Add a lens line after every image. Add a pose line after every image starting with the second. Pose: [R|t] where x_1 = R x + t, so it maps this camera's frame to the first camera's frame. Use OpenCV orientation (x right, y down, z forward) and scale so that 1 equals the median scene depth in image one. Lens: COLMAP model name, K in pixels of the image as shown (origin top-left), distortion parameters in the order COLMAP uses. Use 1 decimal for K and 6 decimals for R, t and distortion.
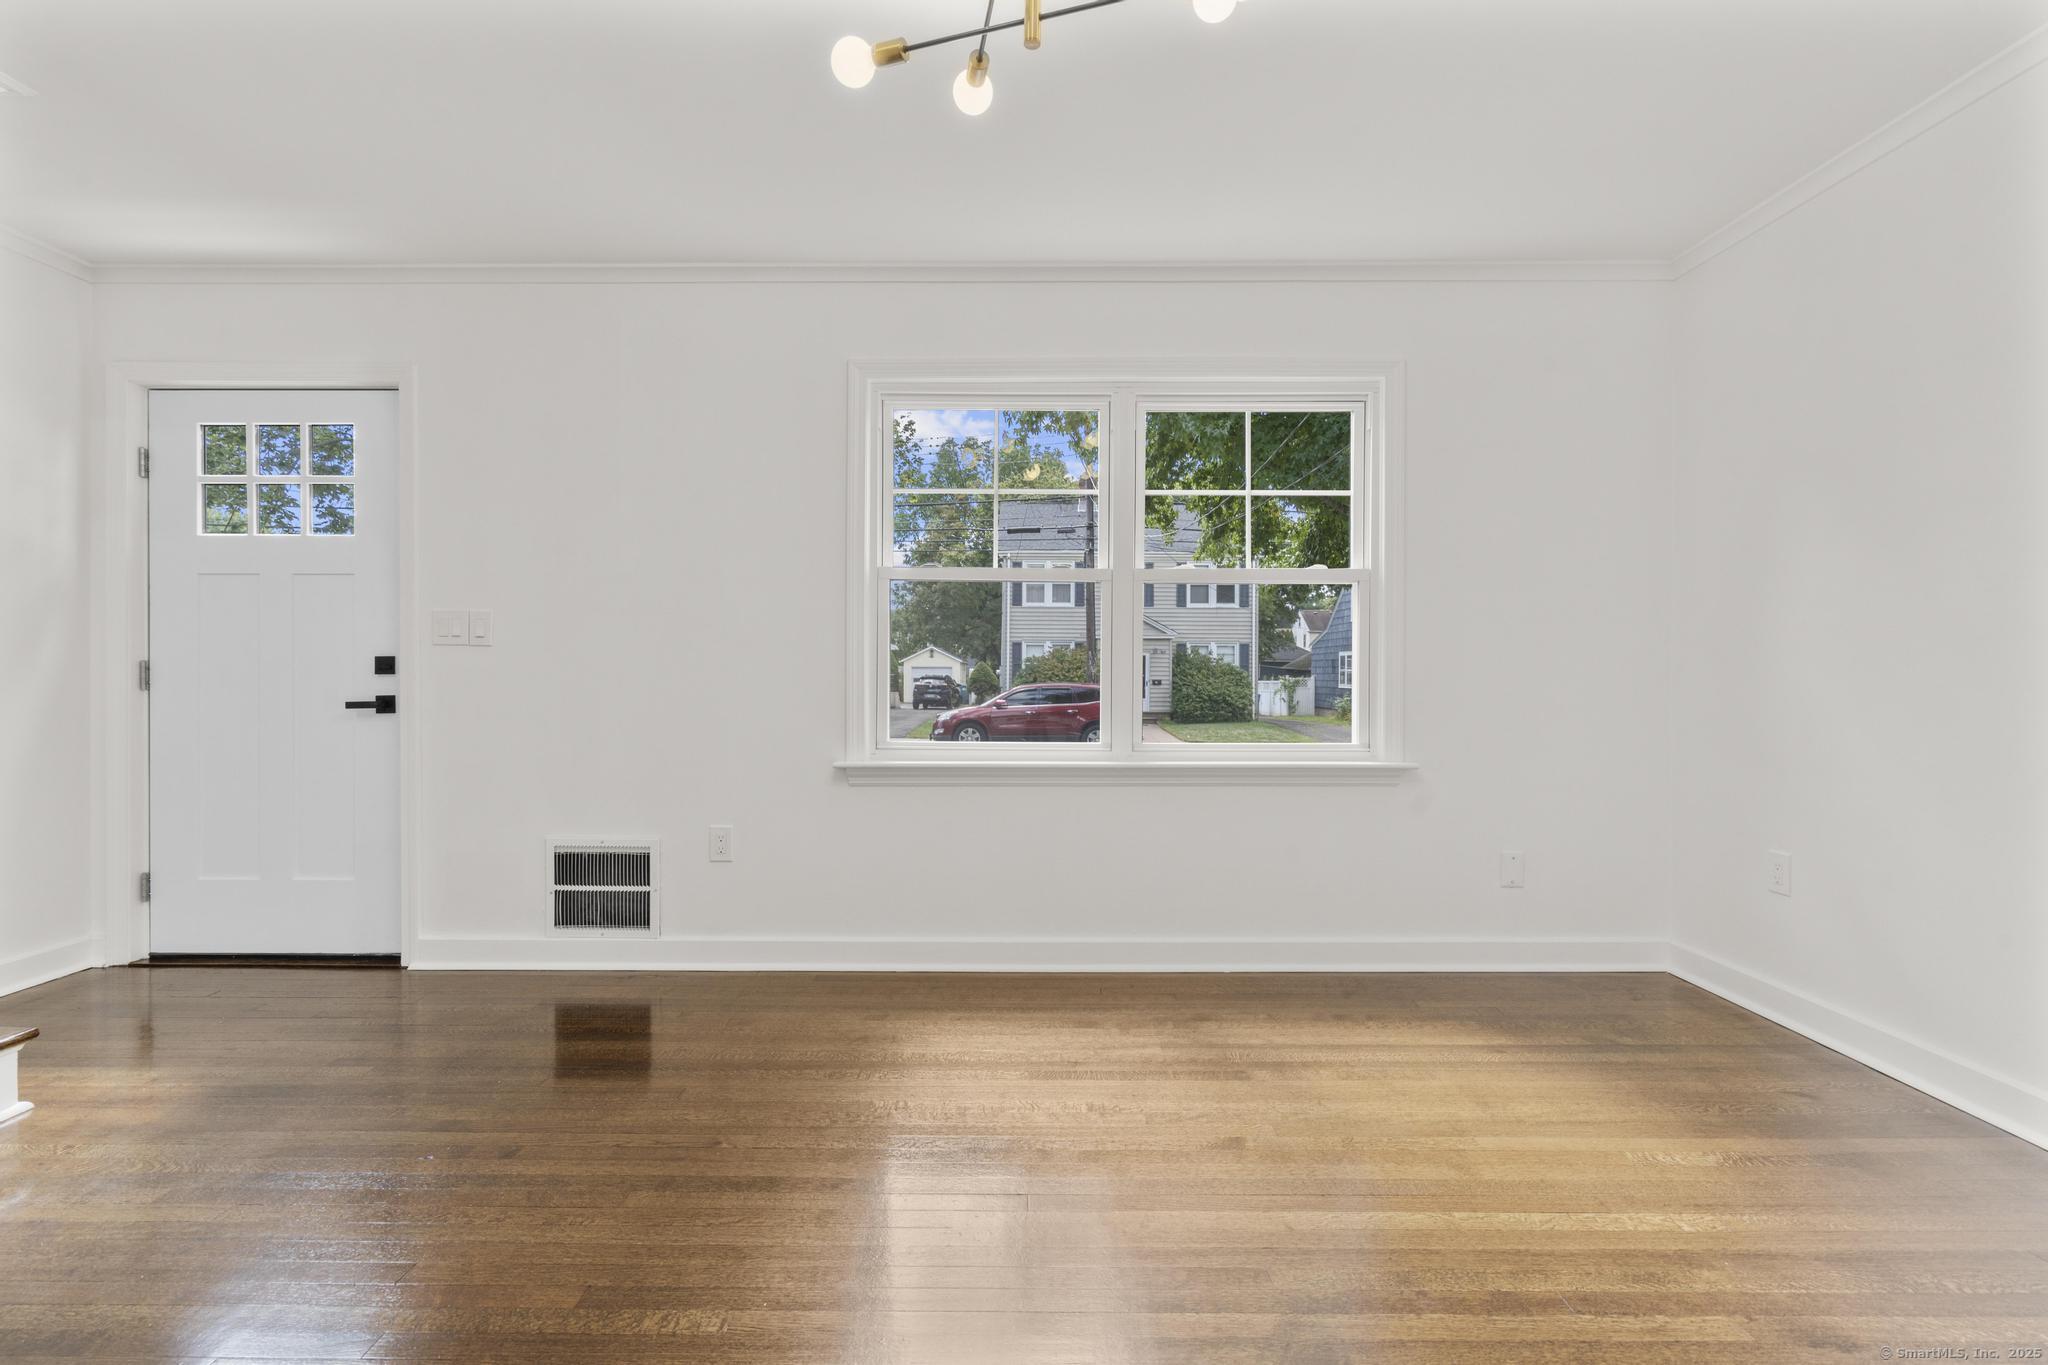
lens RADIAL K [[921.1, 0, 1015.9], [0, 921.1, 677.7], [0, 0, 1]] dist [-0.002461, 0.000217]
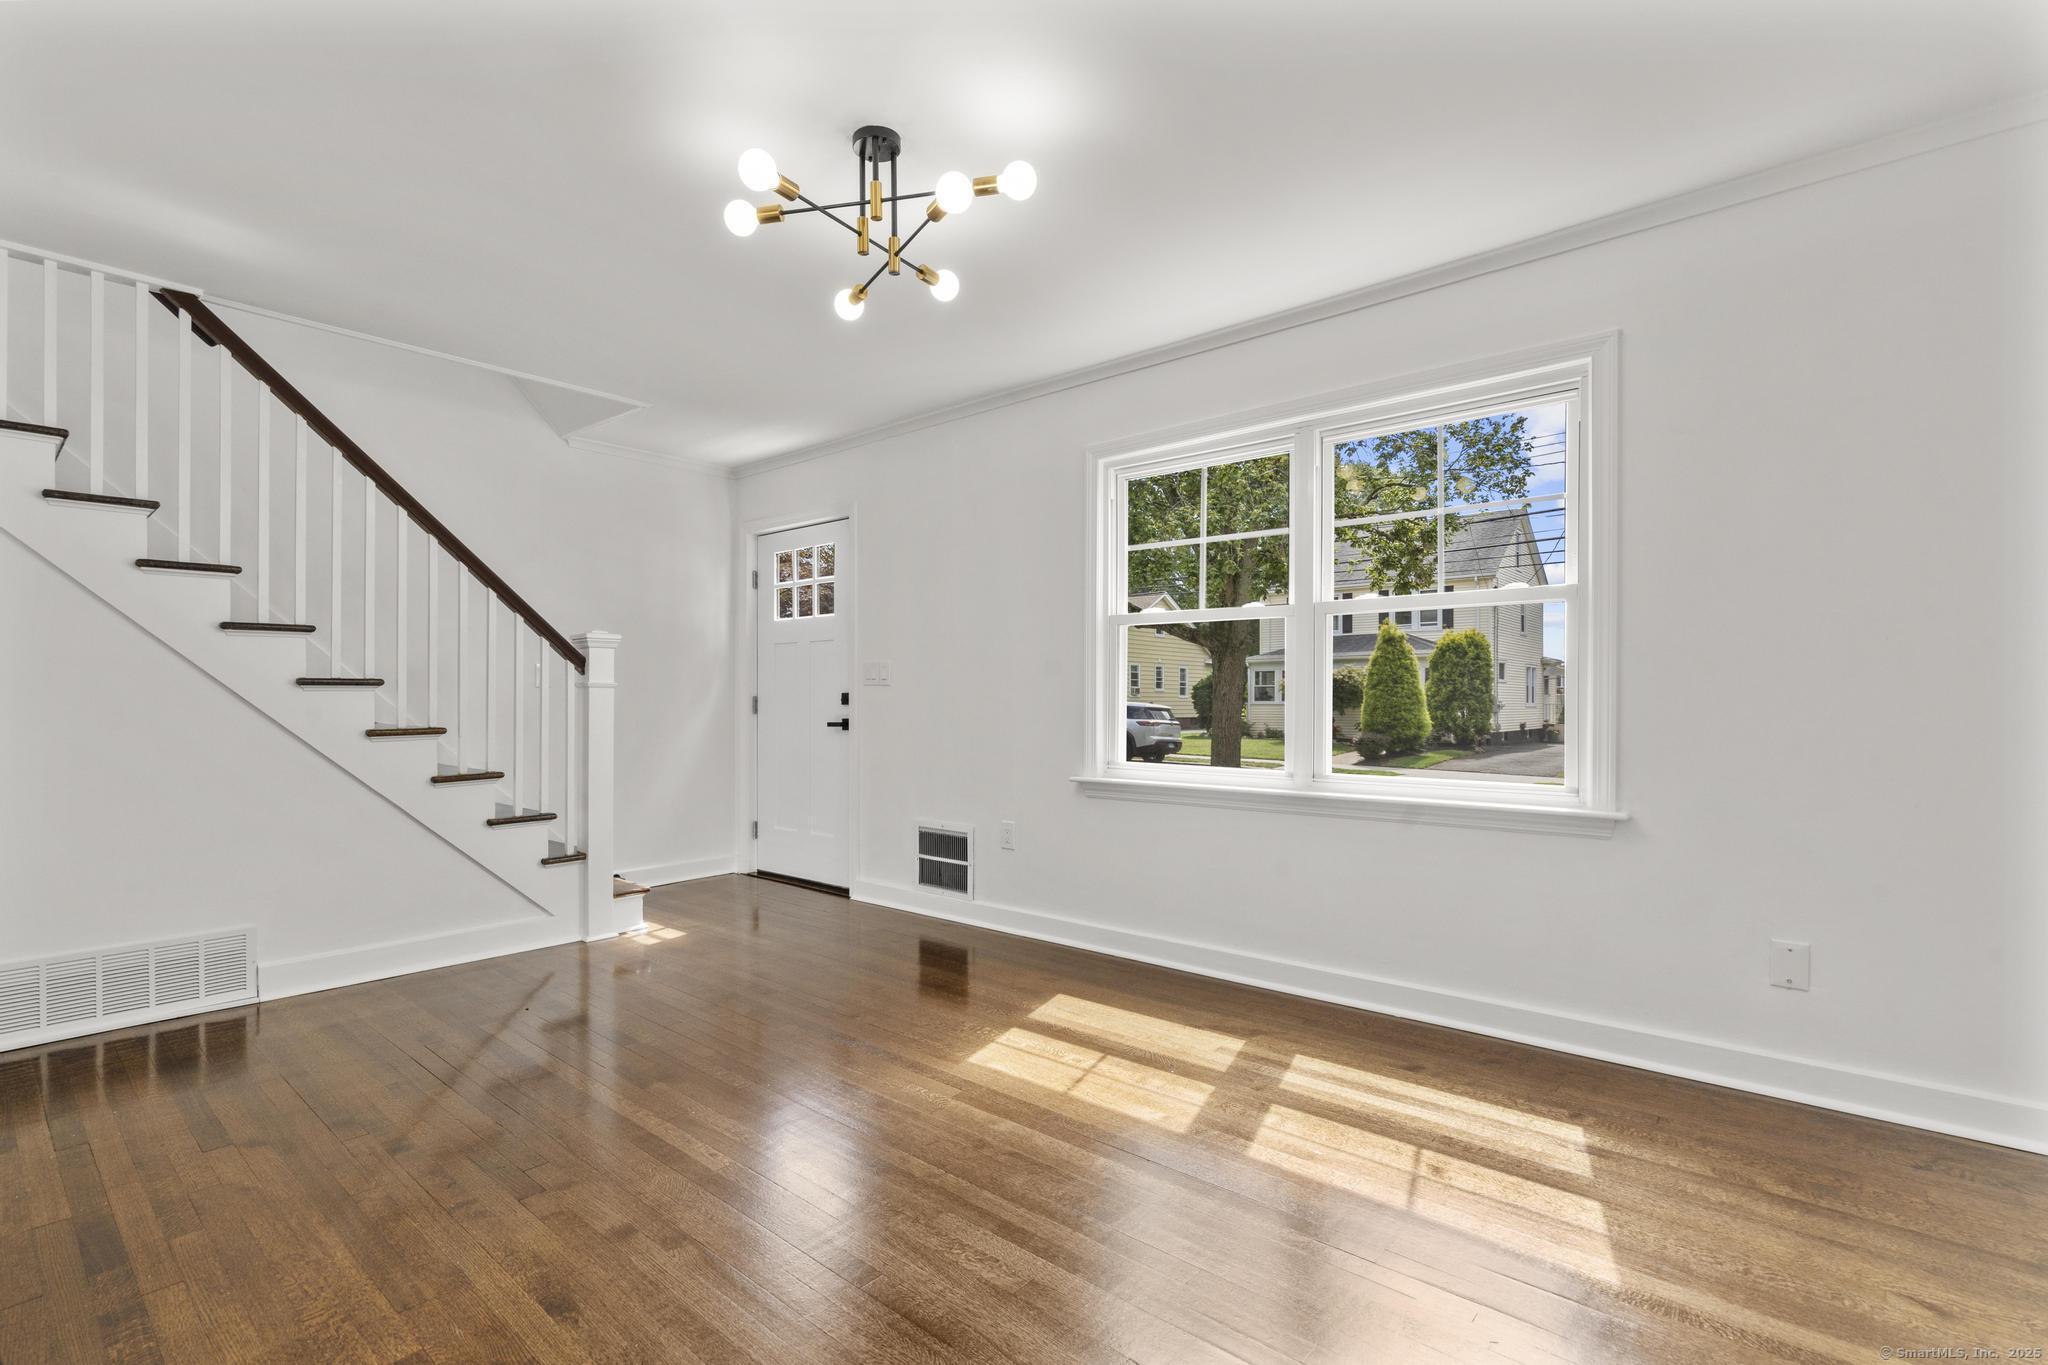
lens RADIAL K [[932.2, 0, 1025.6], [0, 932.2, 694.7], [0, 0, 1]] dist [0.001959, 0.000432]
pose [[0.765419, -0.005601, -0.643508, 0.549592], [-0.006814, 0.999836, -0.016807, 0.003698], [0.643496, 0.017249, 0.765255, 0.003885]]
